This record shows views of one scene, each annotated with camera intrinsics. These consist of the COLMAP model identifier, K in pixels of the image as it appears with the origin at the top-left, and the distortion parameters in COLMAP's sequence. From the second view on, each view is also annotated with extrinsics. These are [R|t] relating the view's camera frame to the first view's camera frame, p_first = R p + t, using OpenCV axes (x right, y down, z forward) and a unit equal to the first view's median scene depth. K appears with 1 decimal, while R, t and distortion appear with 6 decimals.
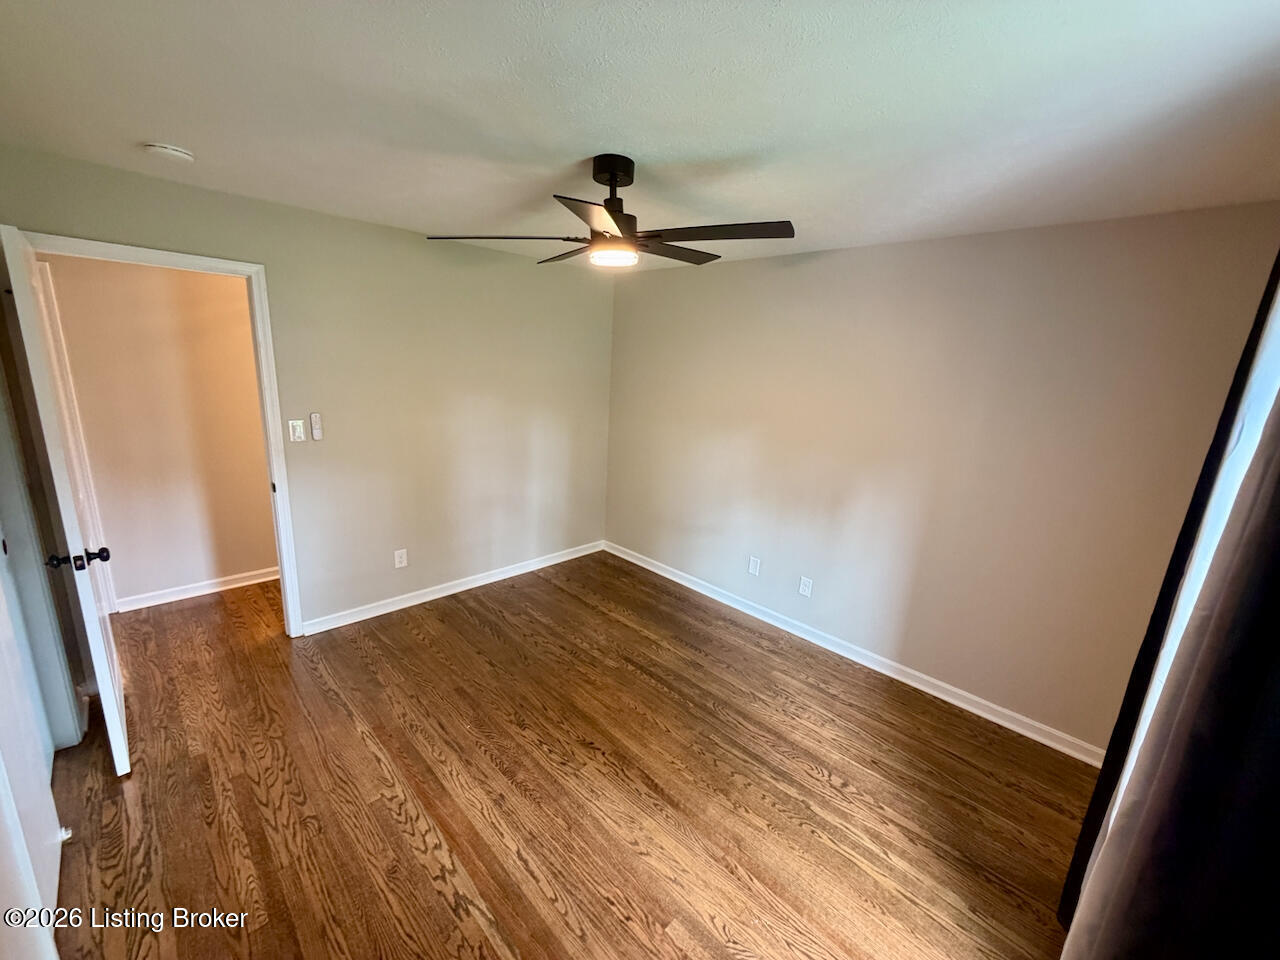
lens RADIAL K [[509.6, 0, 640.0], [0, 509.6, 480.0], [0, 0, 1]] dist [-0.002967, -0.000339]
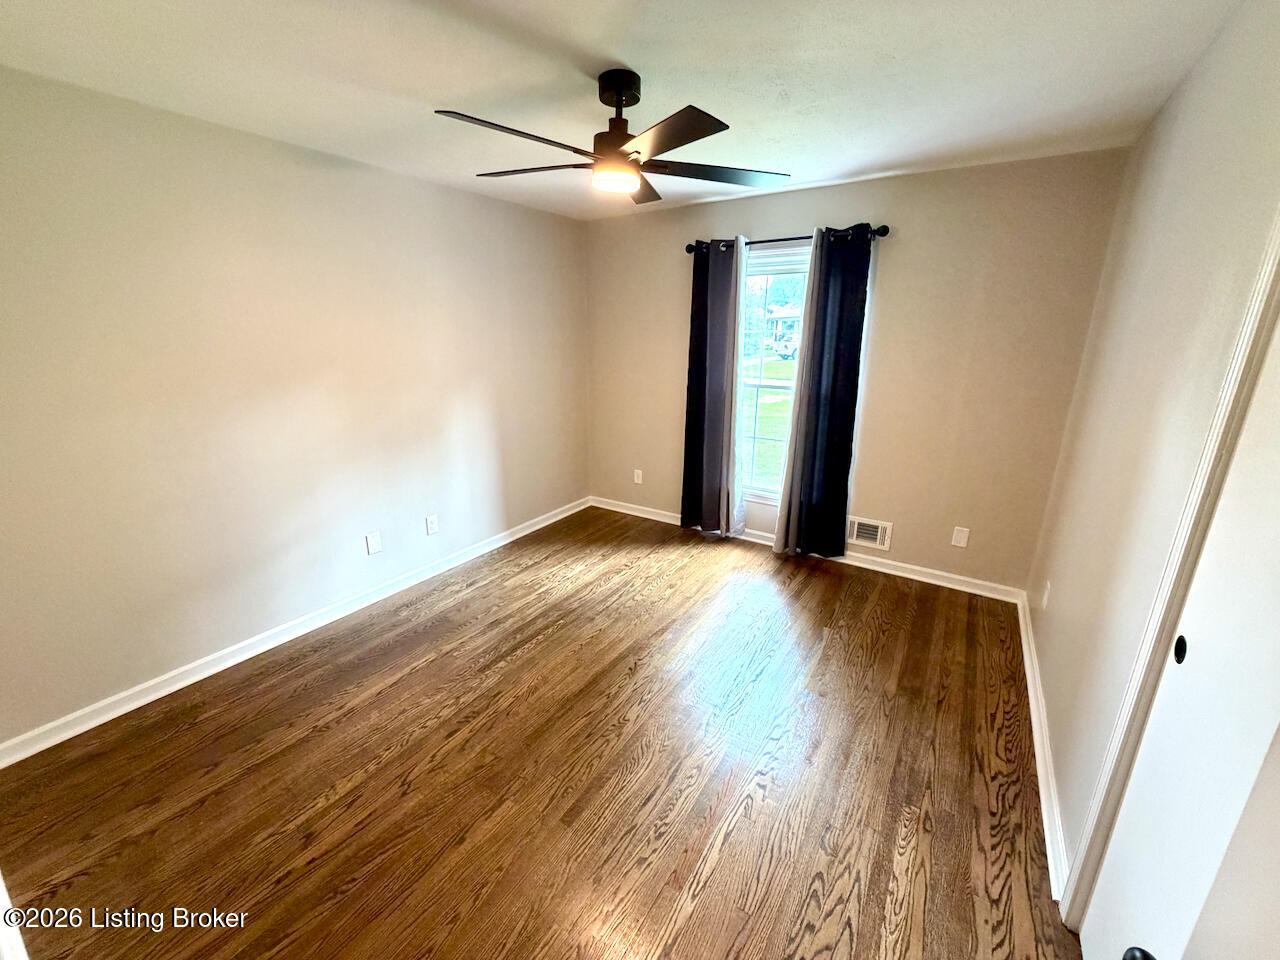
lens RADIAL K [[509.6, 0, 640.0], [0, 509.6, 480.0], [0, 0, 1]] dist [-0.002967, -0.000339]
pose [[-0.205260, -0.329004, 0.921751, -0.911470], [0.213370, 0.904107, 0.370221, -0.216441], [-0.955166, 0.272666, -0.115377, 0.959336]]
